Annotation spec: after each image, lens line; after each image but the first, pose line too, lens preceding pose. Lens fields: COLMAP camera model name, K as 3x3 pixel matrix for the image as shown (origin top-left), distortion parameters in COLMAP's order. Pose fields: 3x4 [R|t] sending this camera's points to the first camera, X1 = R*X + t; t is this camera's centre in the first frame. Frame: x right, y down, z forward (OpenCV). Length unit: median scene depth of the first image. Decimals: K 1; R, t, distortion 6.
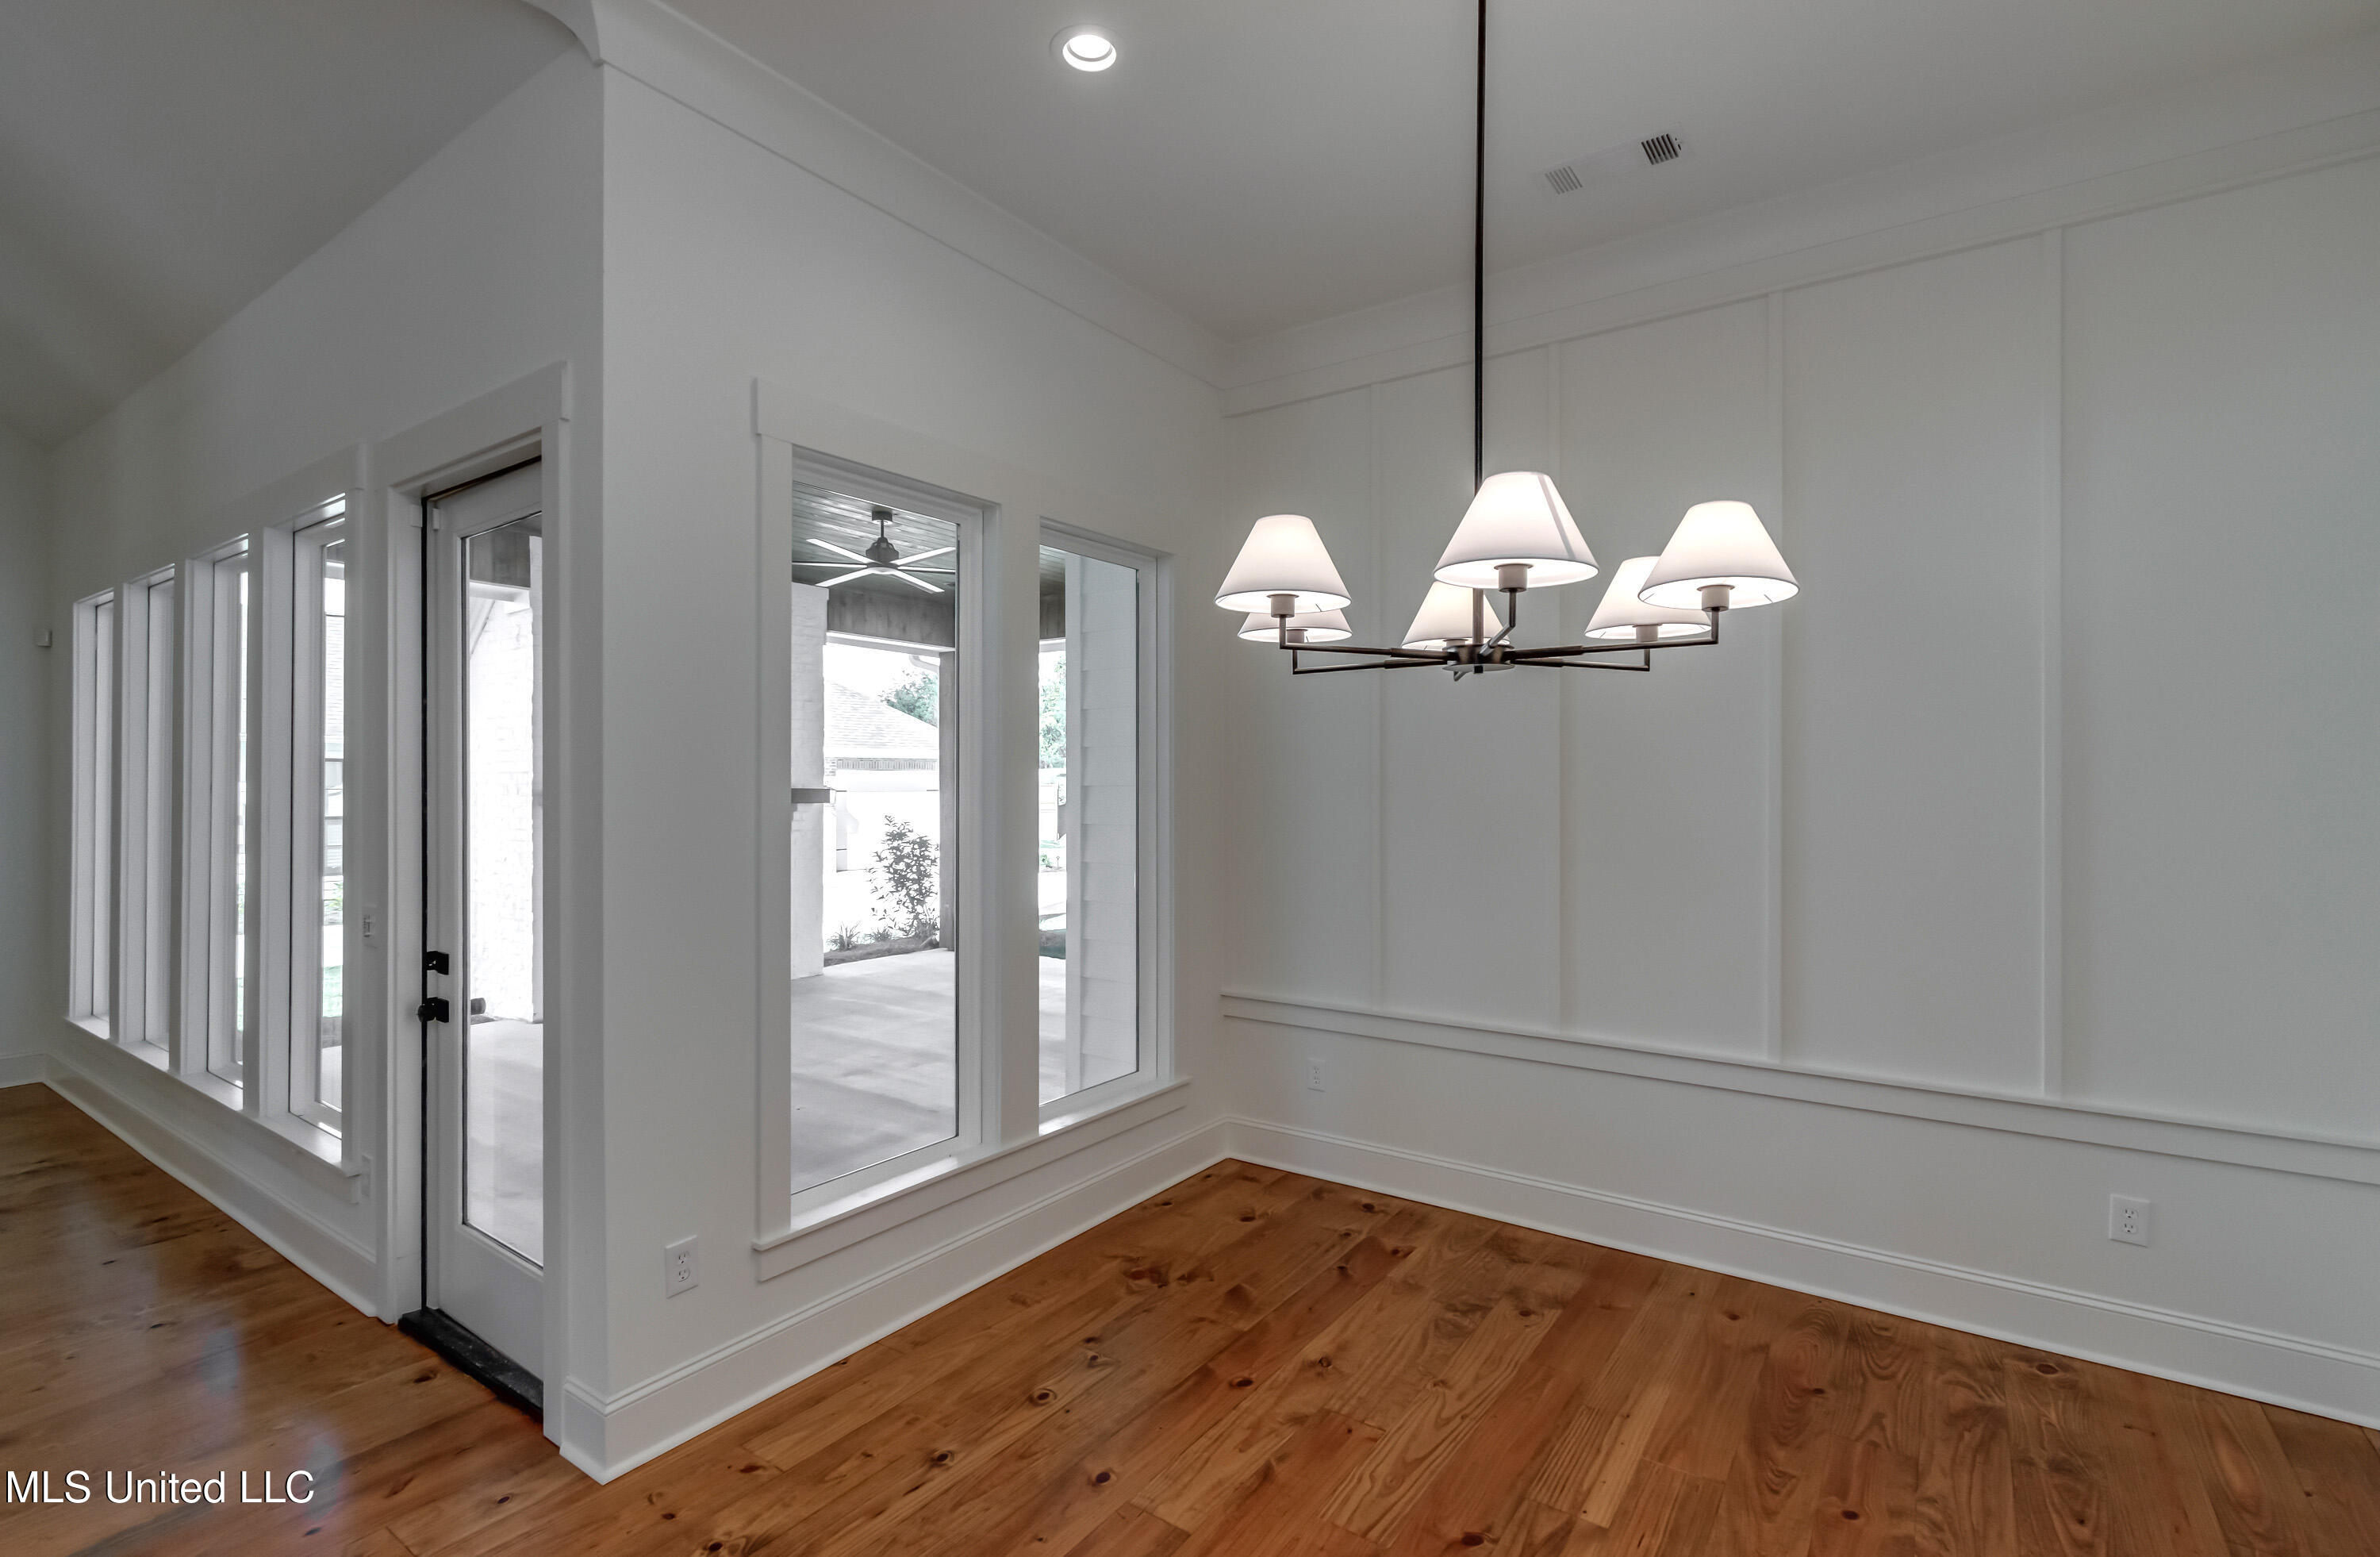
lens RADIAL K [[1065.5, 0, 1130.5], [0, 1065.5, 778.5], [0, 0, 1]] dist [0.000385, 0.000033]
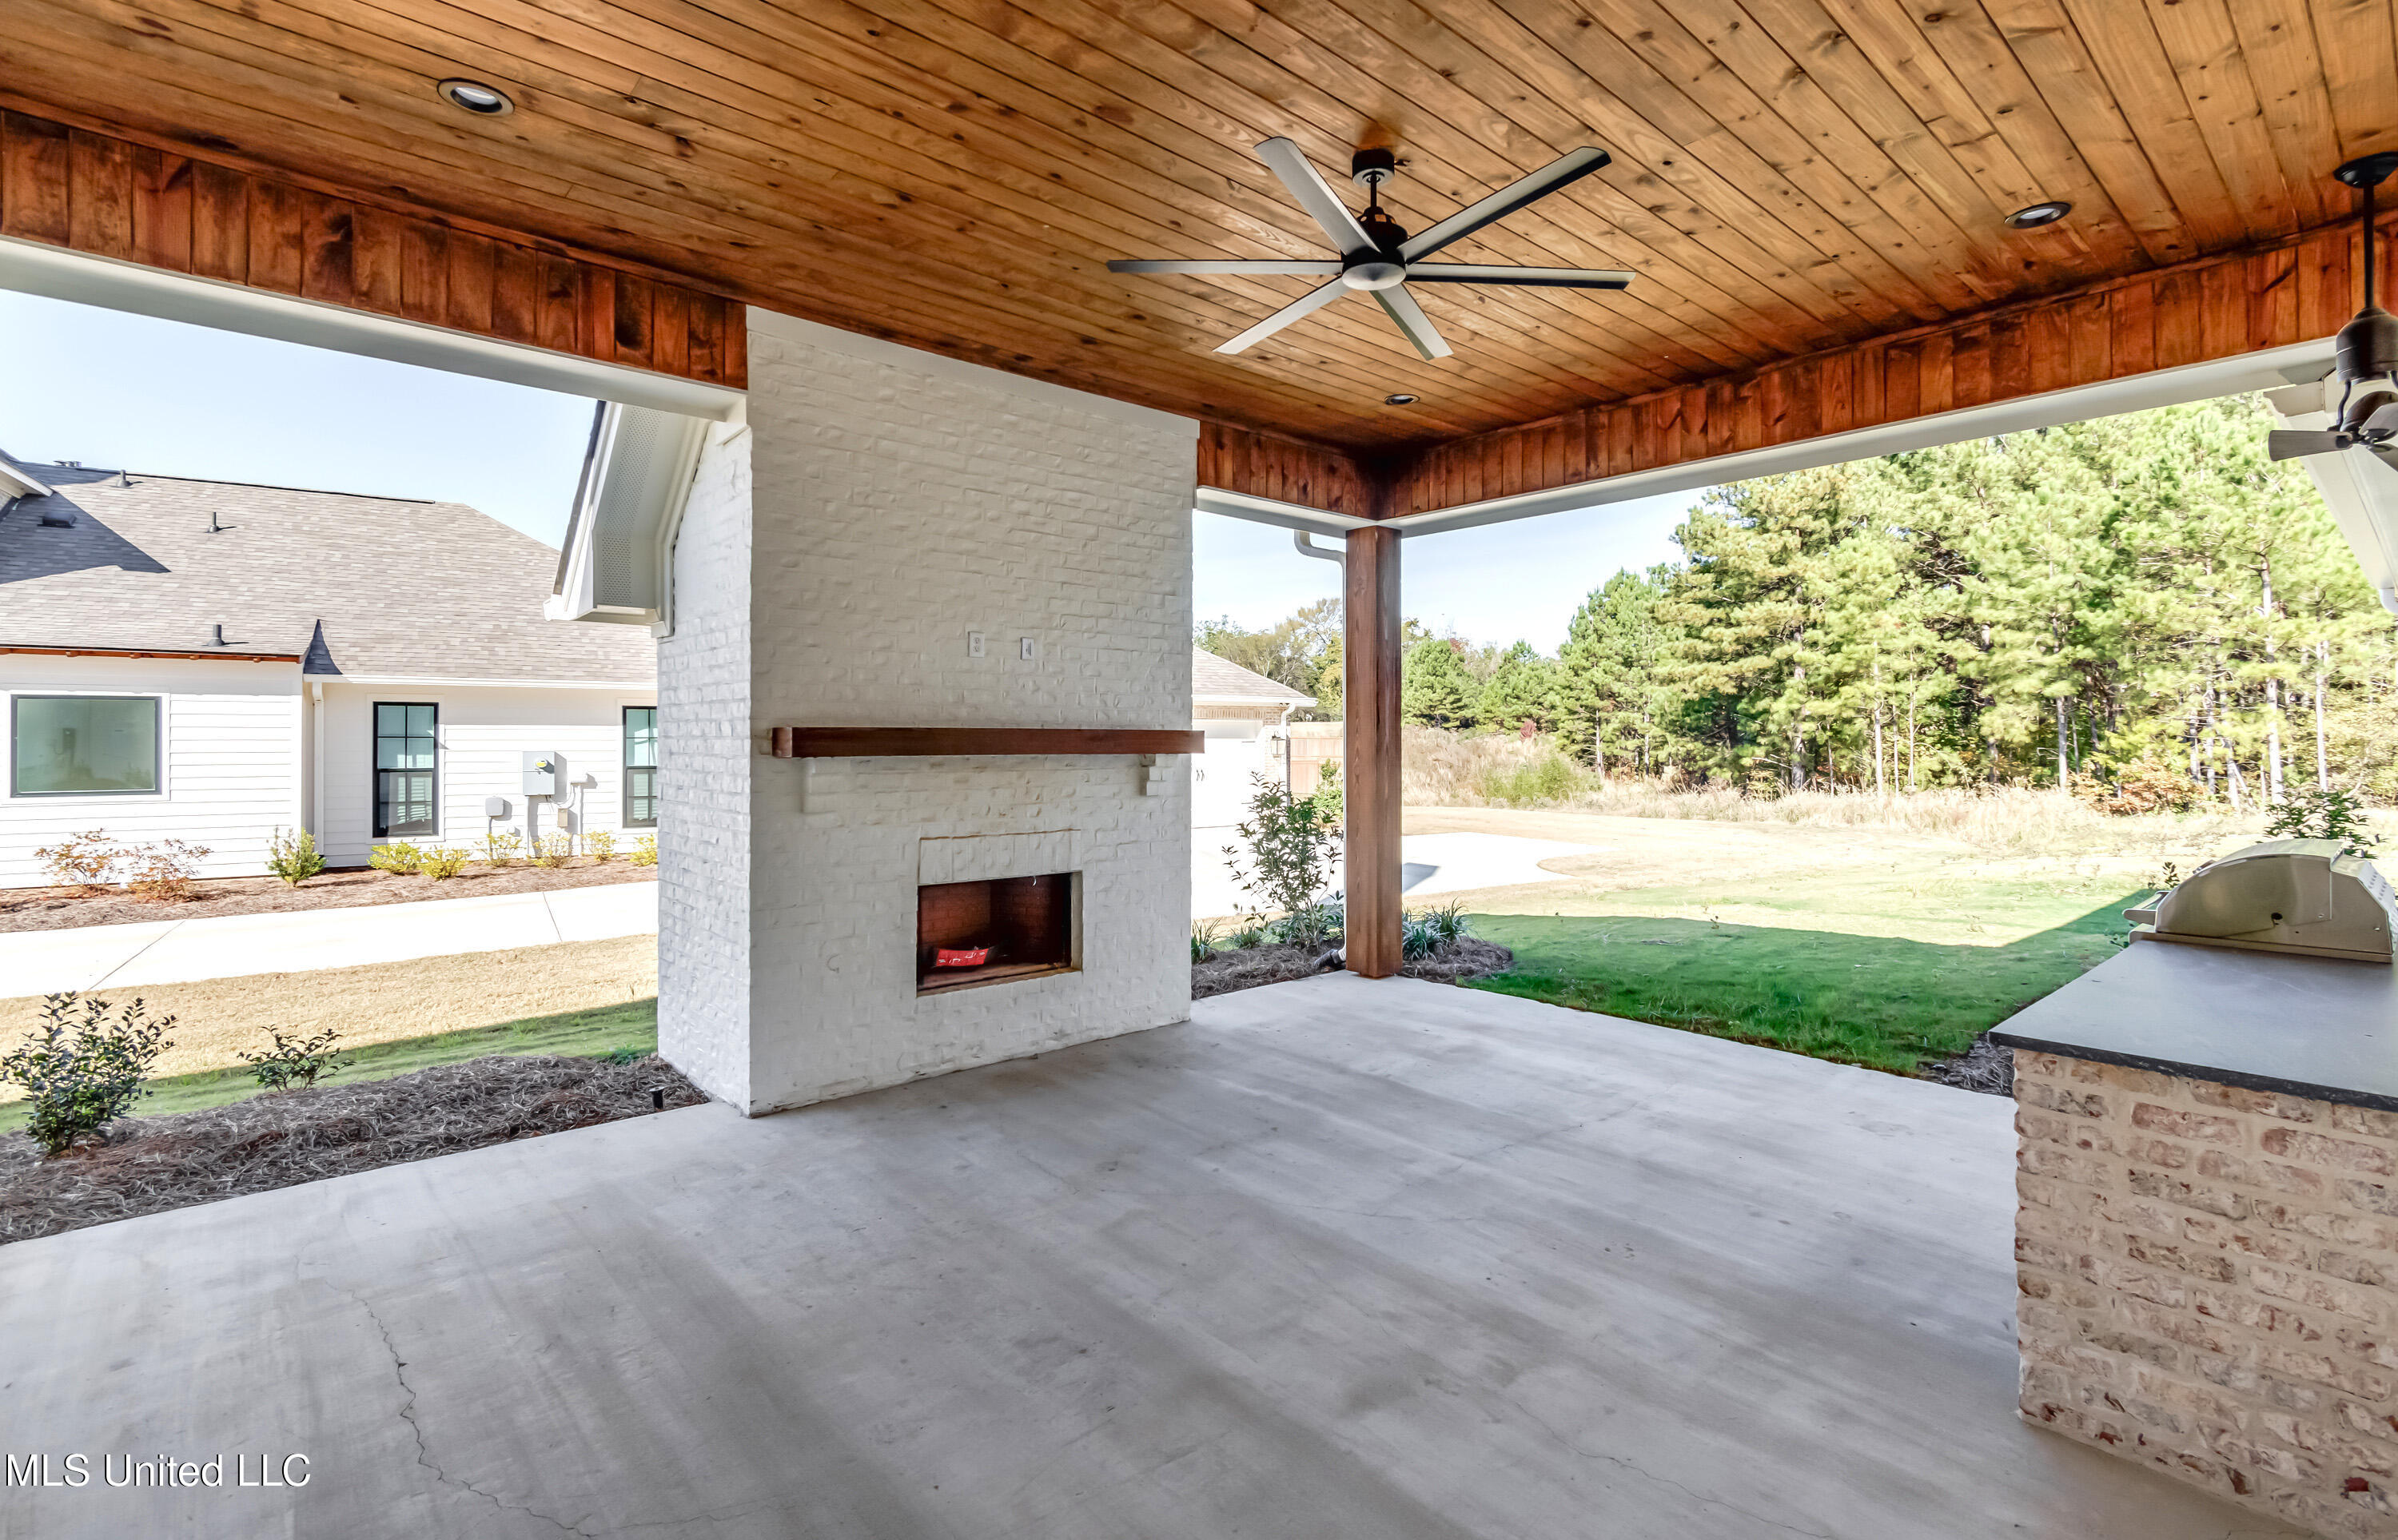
lens RADIAL K [[1064.5, 0, 1187.6], [0, 1064.5, 732.9], [0, 0, 1]] dist [-0.001391, 0.000178]
pose [[0.978102, 0.000686, -0.208126, -0.143546], [-0.000333, 0.999998, 0.001735, 0.008432], [0.208127, -0.001628, 0.978100, 0.338774]]
